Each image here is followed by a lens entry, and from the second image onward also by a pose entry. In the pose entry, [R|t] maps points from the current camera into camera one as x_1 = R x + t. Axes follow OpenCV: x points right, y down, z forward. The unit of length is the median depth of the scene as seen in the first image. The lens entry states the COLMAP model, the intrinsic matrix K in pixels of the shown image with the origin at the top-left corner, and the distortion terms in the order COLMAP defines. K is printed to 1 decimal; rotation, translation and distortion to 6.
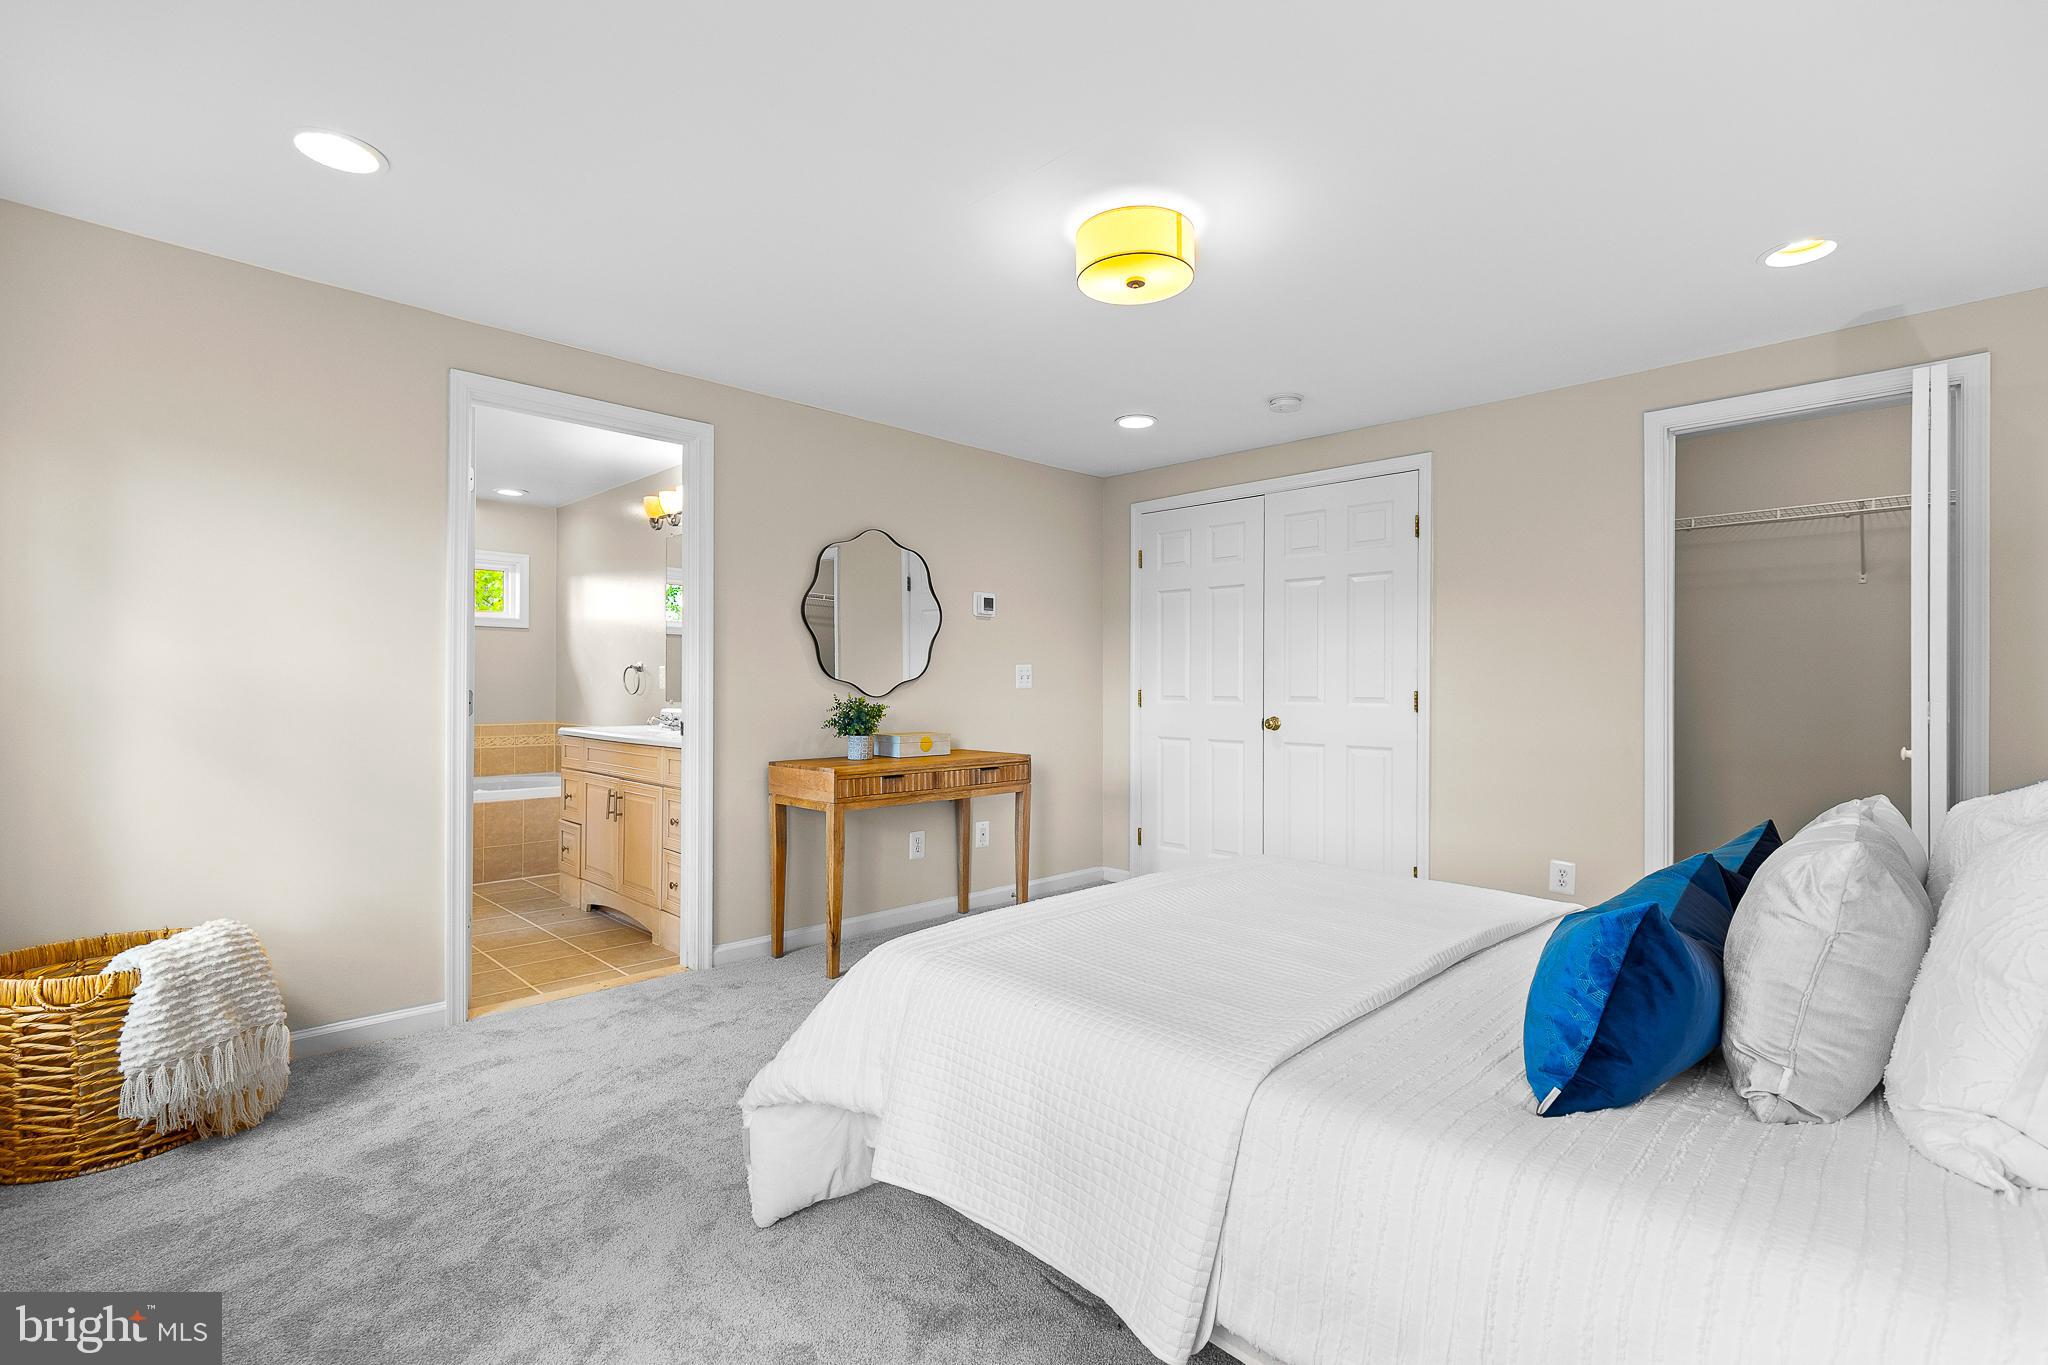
lens RADIAL K [[924.5, 0, 1040.1], [0, 924.5, 699.1], [0, 0, 1]] dist [0.004751, -0.000086]
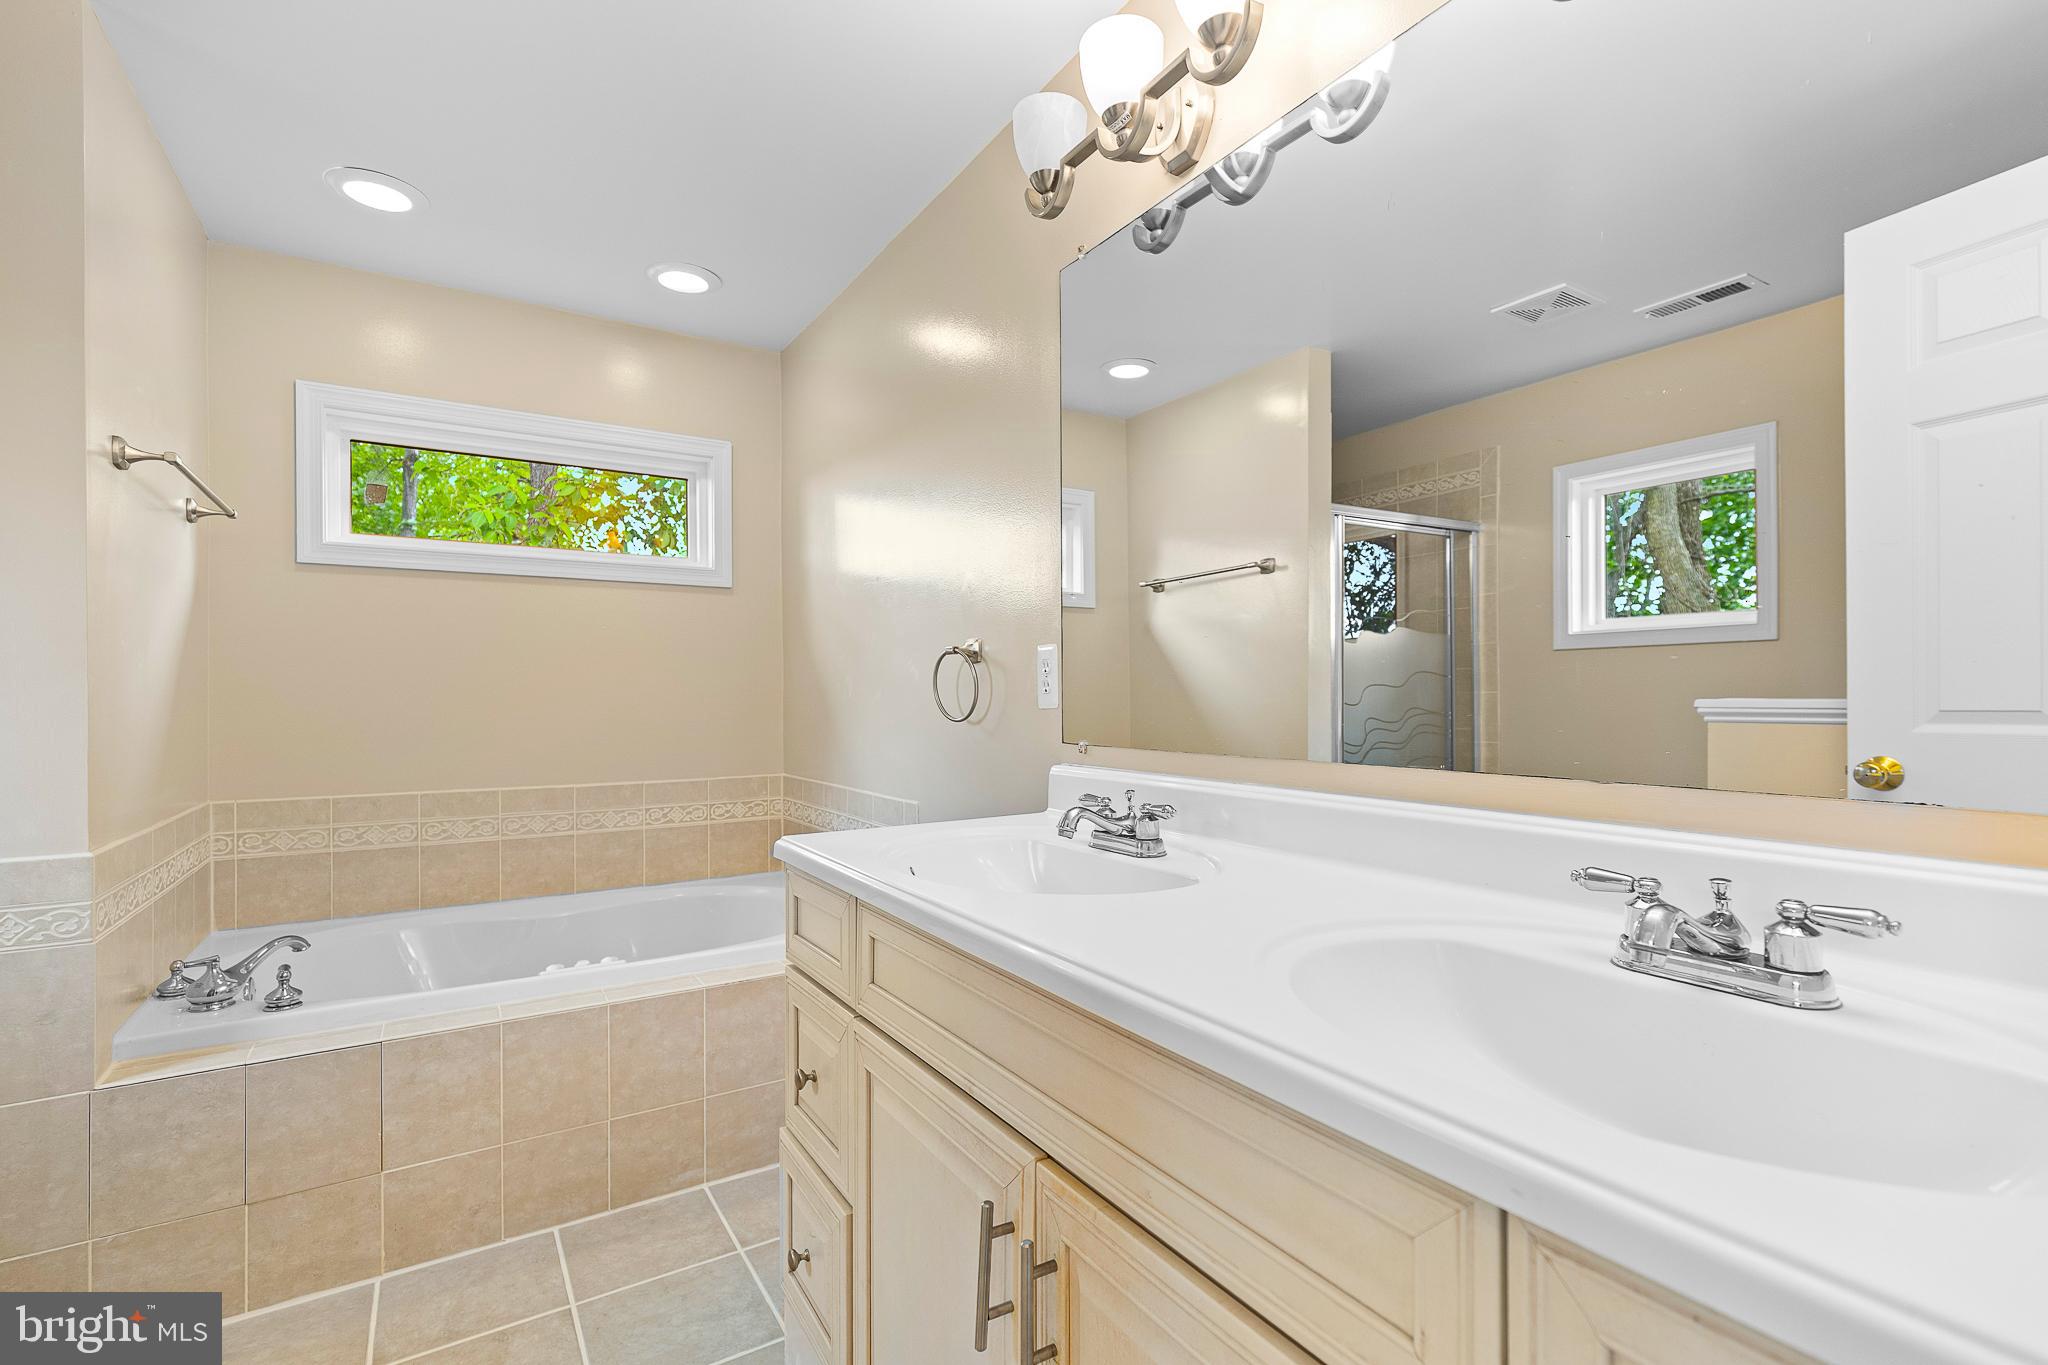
lens RADIAL K [[924.5, 0, 1040.1], [0, 924.5, 699.1], [0, 0, 1]] dist [0.004751, -0.000086]
pose [[0.975186, -0.010278, -0.221147, -0.283296], [0.006613, 0.999828, -0.017306, -0.007096], [0.221287, 0.015414, 0.975087, 0.556143]]
